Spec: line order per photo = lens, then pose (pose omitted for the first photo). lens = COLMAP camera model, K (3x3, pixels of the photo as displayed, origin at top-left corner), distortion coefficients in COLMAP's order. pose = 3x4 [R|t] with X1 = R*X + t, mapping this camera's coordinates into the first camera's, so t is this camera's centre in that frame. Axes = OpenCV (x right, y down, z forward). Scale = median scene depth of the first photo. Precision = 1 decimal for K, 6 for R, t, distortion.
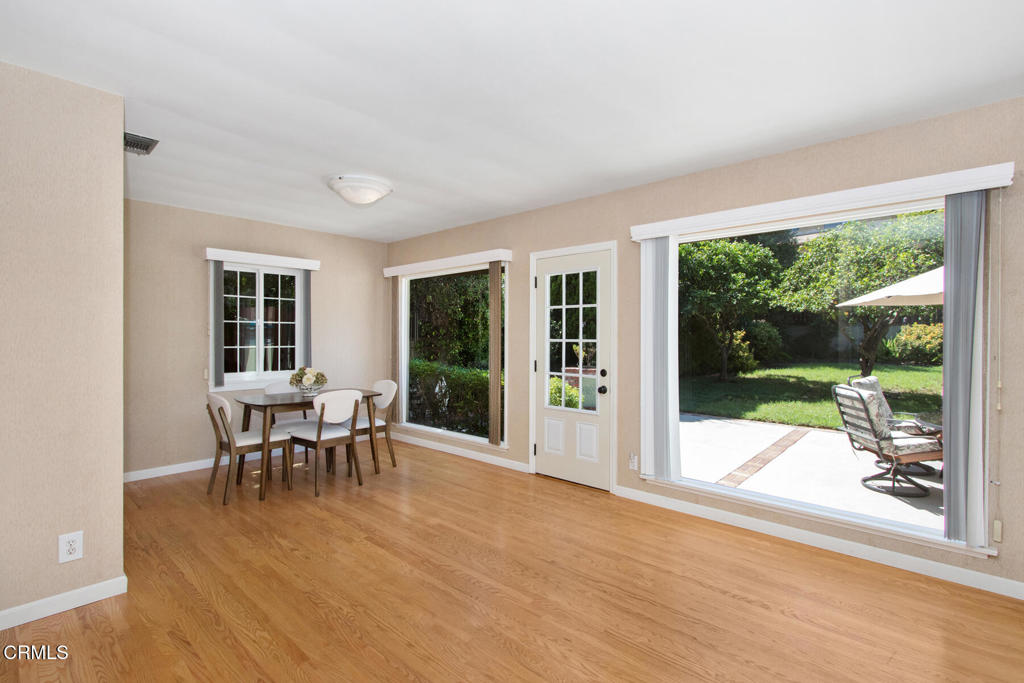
lens RADIAL K [[460.2, 0, 499.0], [0, 460.2, 341.2], [0, 0, 1]] dist [-0.001095, -0.000270]
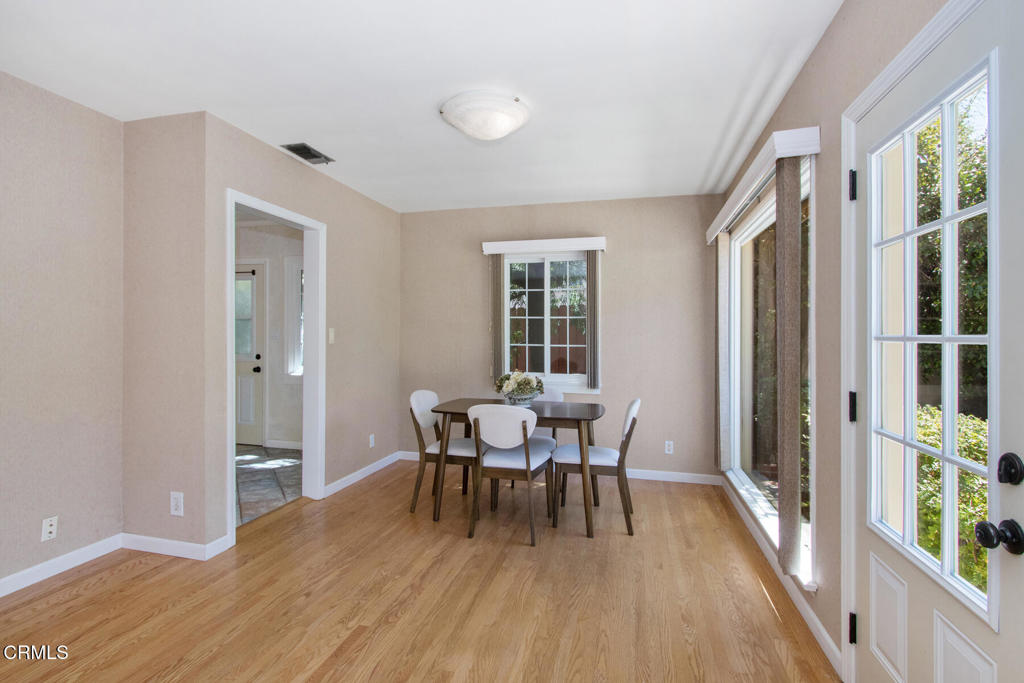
lens RADIAL K [[467.2, 0, 484.3], [0, 467.2, 328.3], [0, 0, 1]] dist [-0.002396, -0.000442]
pose [[0.488848, -0.019415, -0.872153, 0.241793], [-0.011667, 0.999517, -0.028790, 0.007240], [0.872291, 0.024249, 0.488386, 0.498204]]
